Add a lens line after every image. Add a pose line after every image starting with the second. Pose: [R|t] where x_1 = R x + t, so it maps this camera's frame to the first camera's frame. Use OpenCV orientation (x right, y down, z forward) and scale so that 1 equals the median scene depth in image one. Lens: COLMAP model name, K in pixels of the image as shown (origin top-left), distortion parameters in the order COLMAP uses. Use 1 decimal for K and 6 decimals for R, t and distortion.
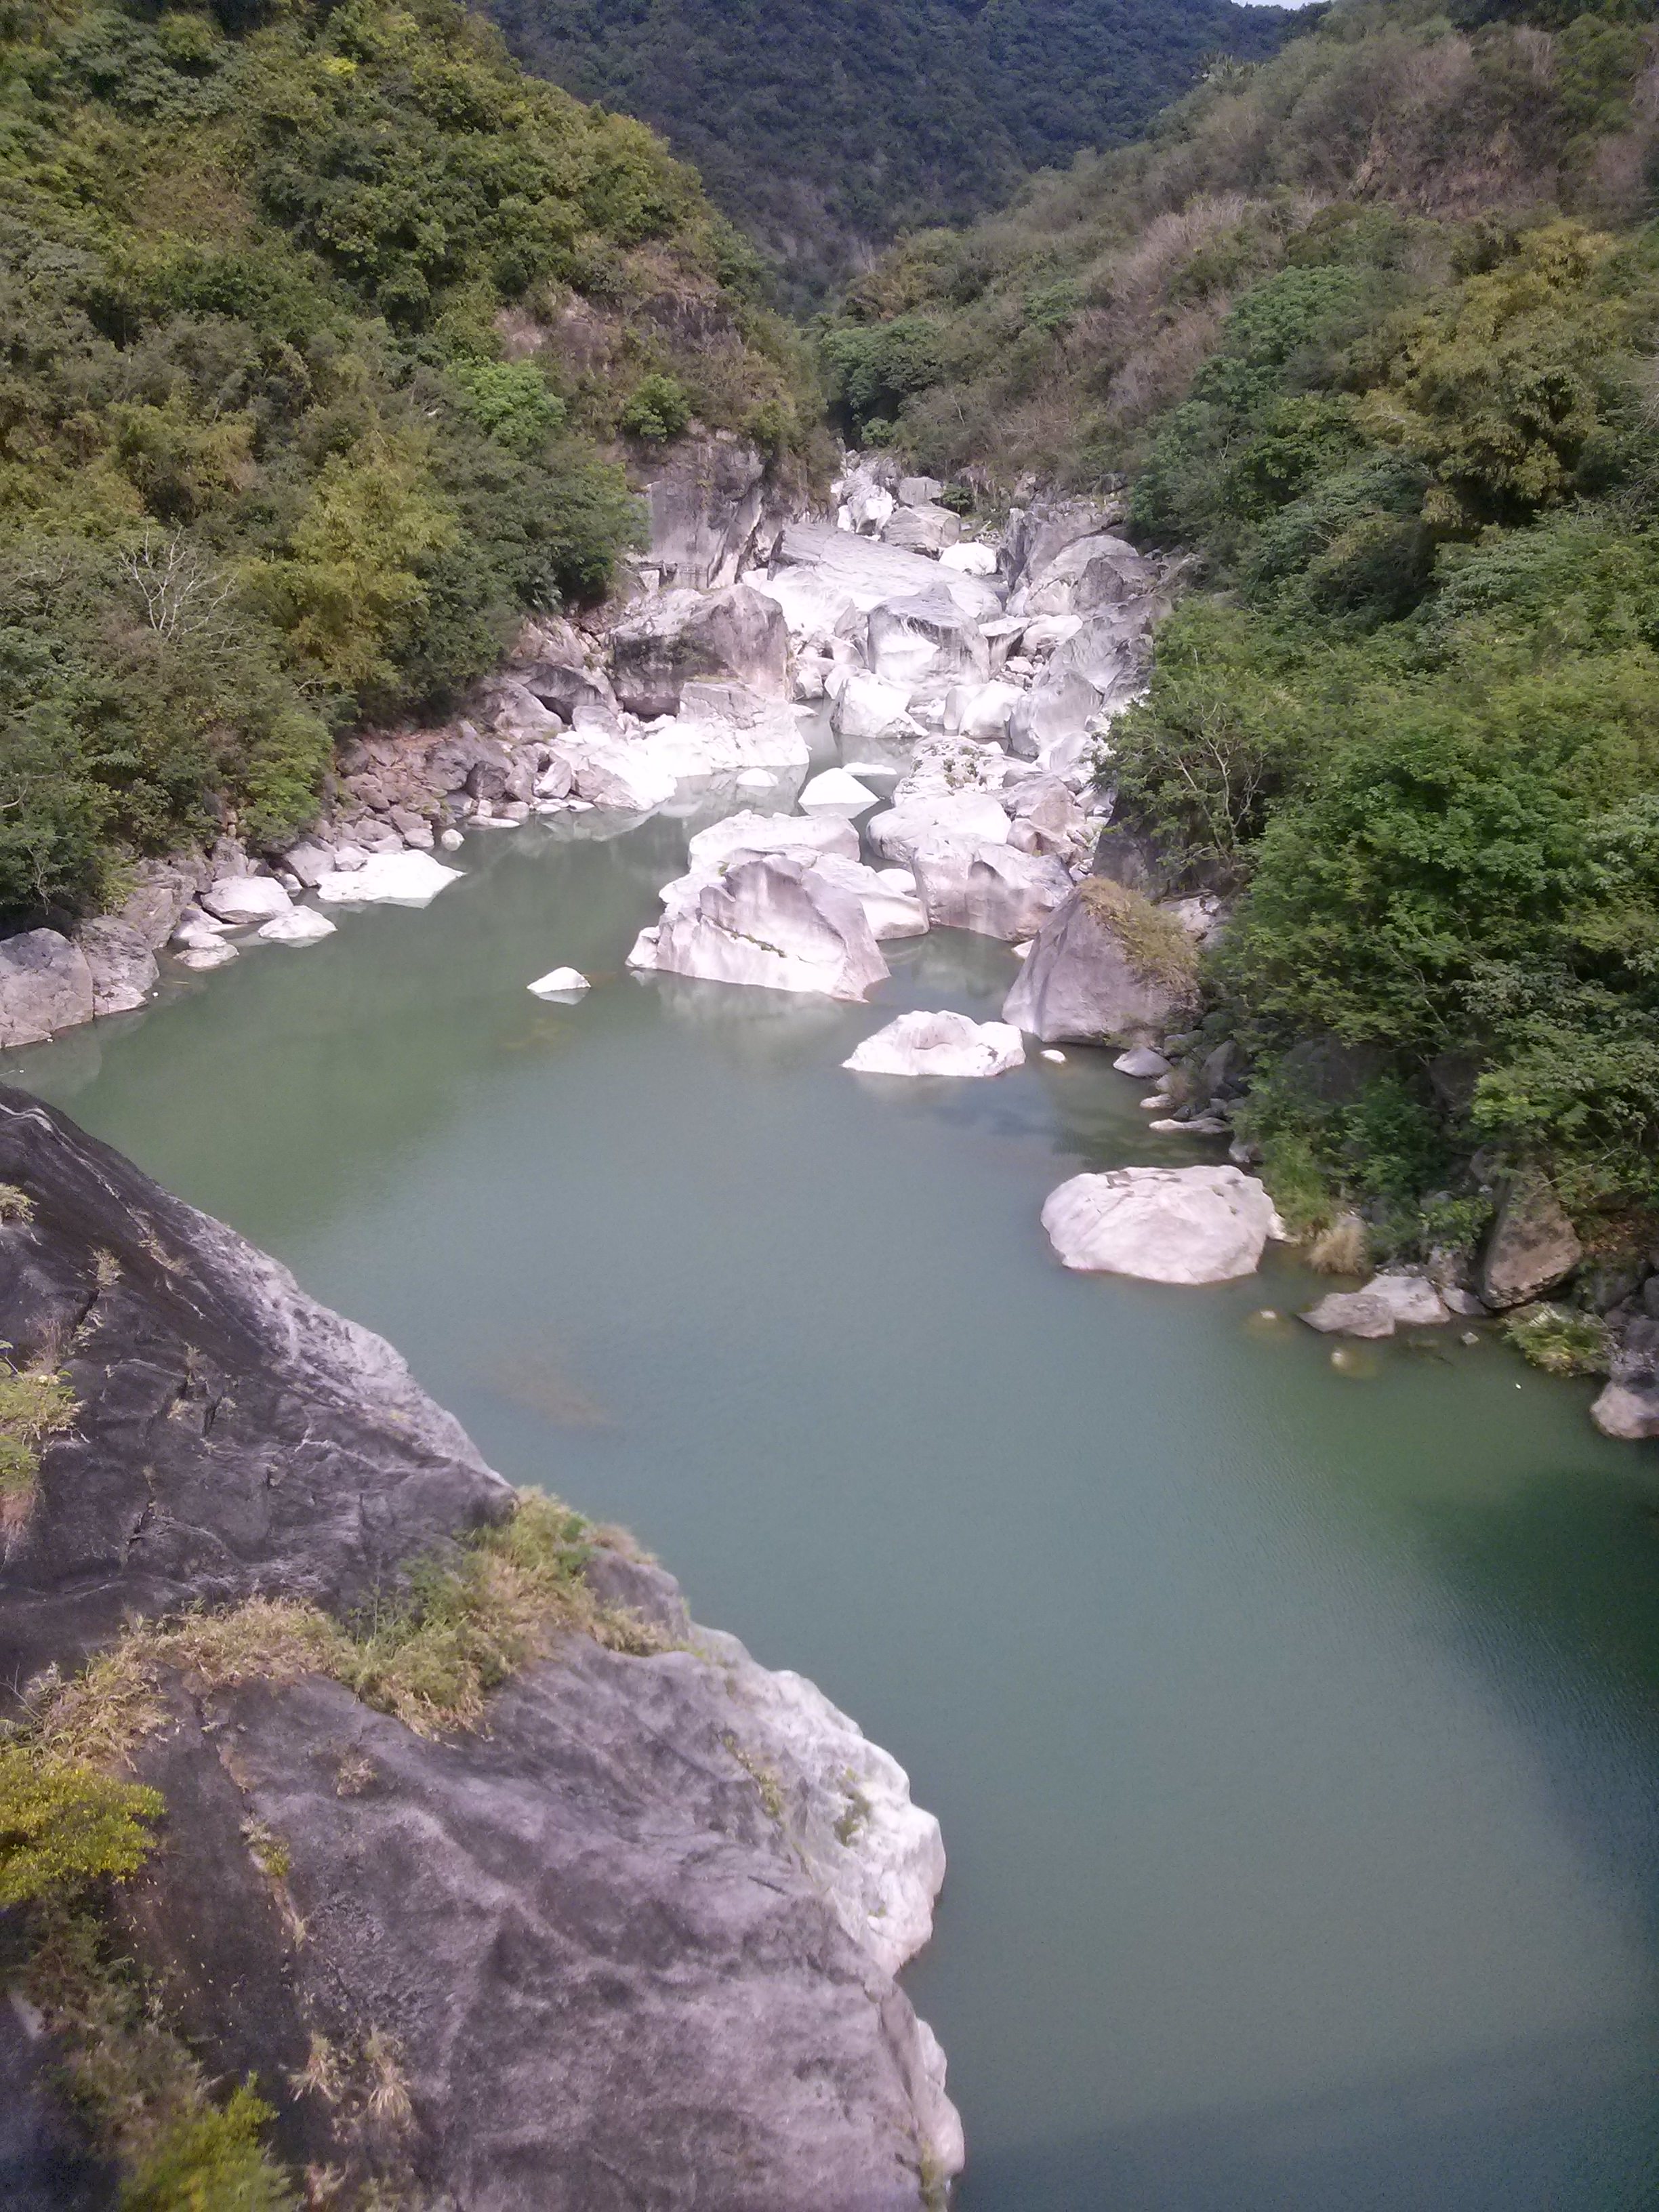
lens RADIAL K [[1964.3, 0, 660.4], [0, 1964.3, 1106.7], [0, 0, 1]] dist [0.033767, -0.104184]
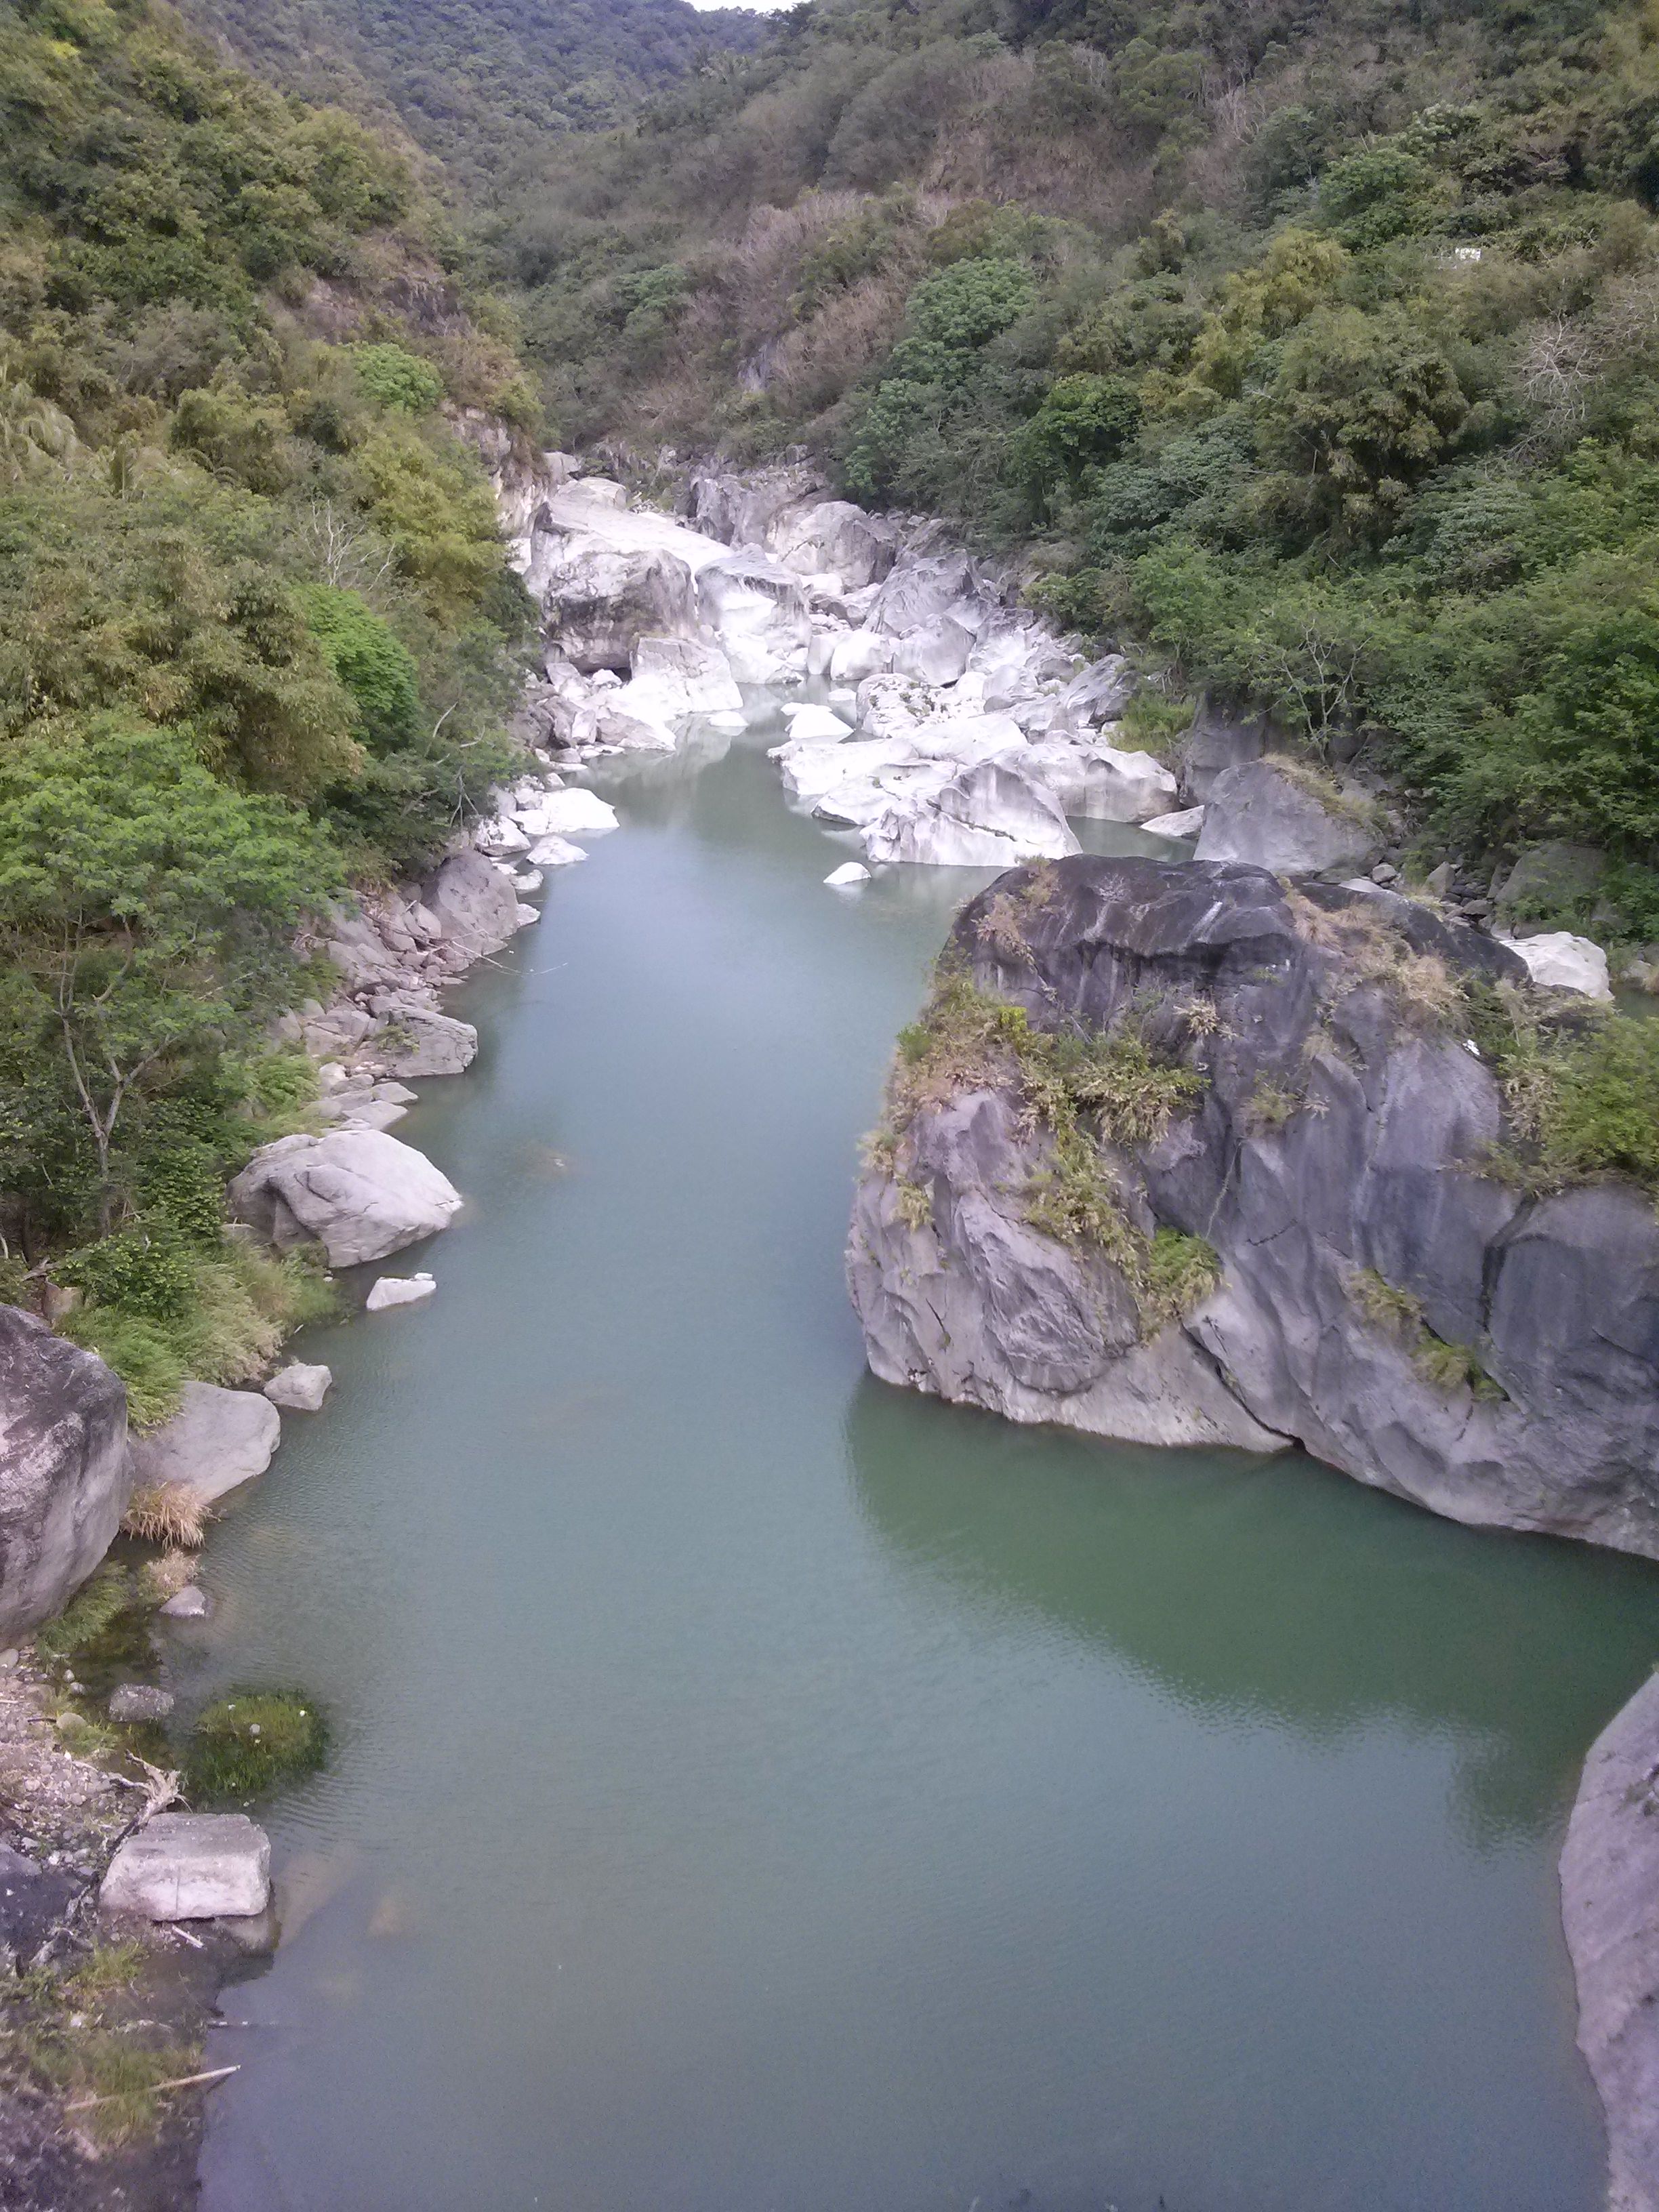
lens RADIAL K [[1950.3, 0, 788.4], [0, 1950.3, 1102.0], [0, 0, 1]] dist [0.002385, -0.082031]
pose [[0.950117, -0.111184, 0.291404, -0.201948], [0.107744, 0.993788, 0.027880, 0.016178], [-0.292693, 0.004908, 0.956194, -0.050437]]
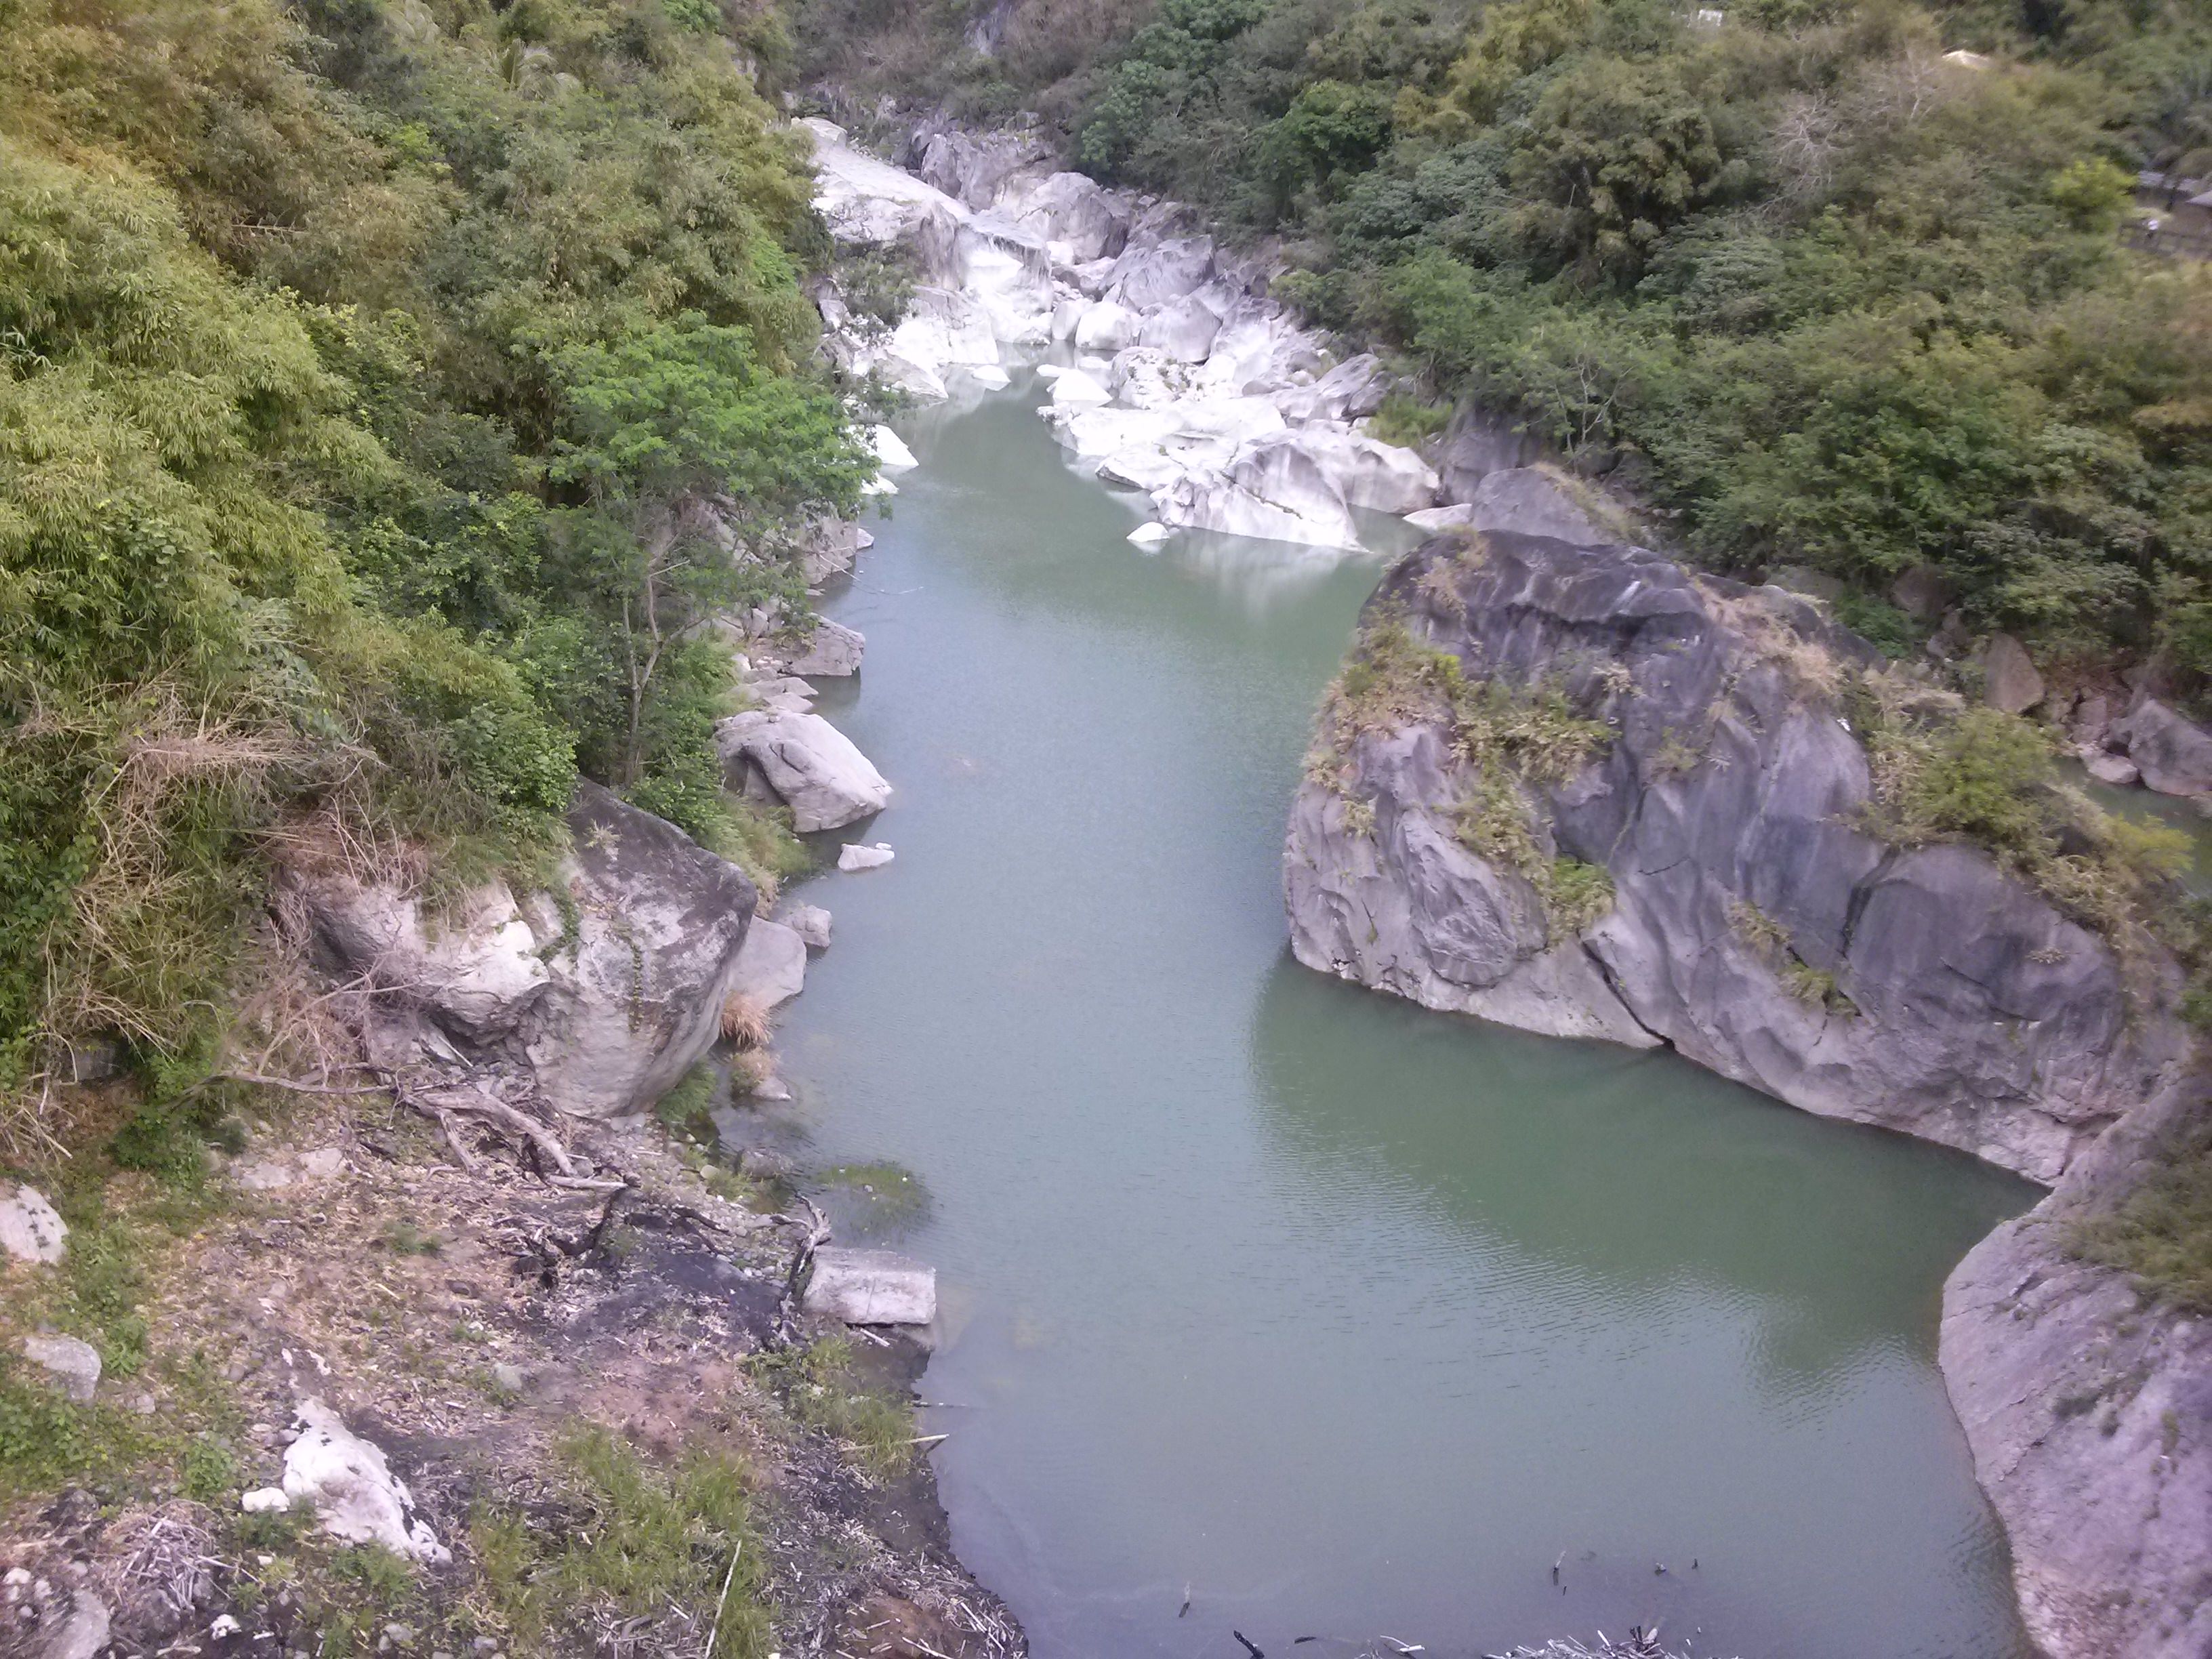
lens RADIAL K [[1922.4, 0, 1106.0], [0, 1922.4, 829.5], [0, 0, 1]] dist [0.004938, -0.092808]
pose [[0.920946, -0.037606, 0.387871, -0.257805], [0.013046, 0.997750, 0.065761, 0.020505], [-0.389472, -0.055502, 0.919365, -0.062731]]
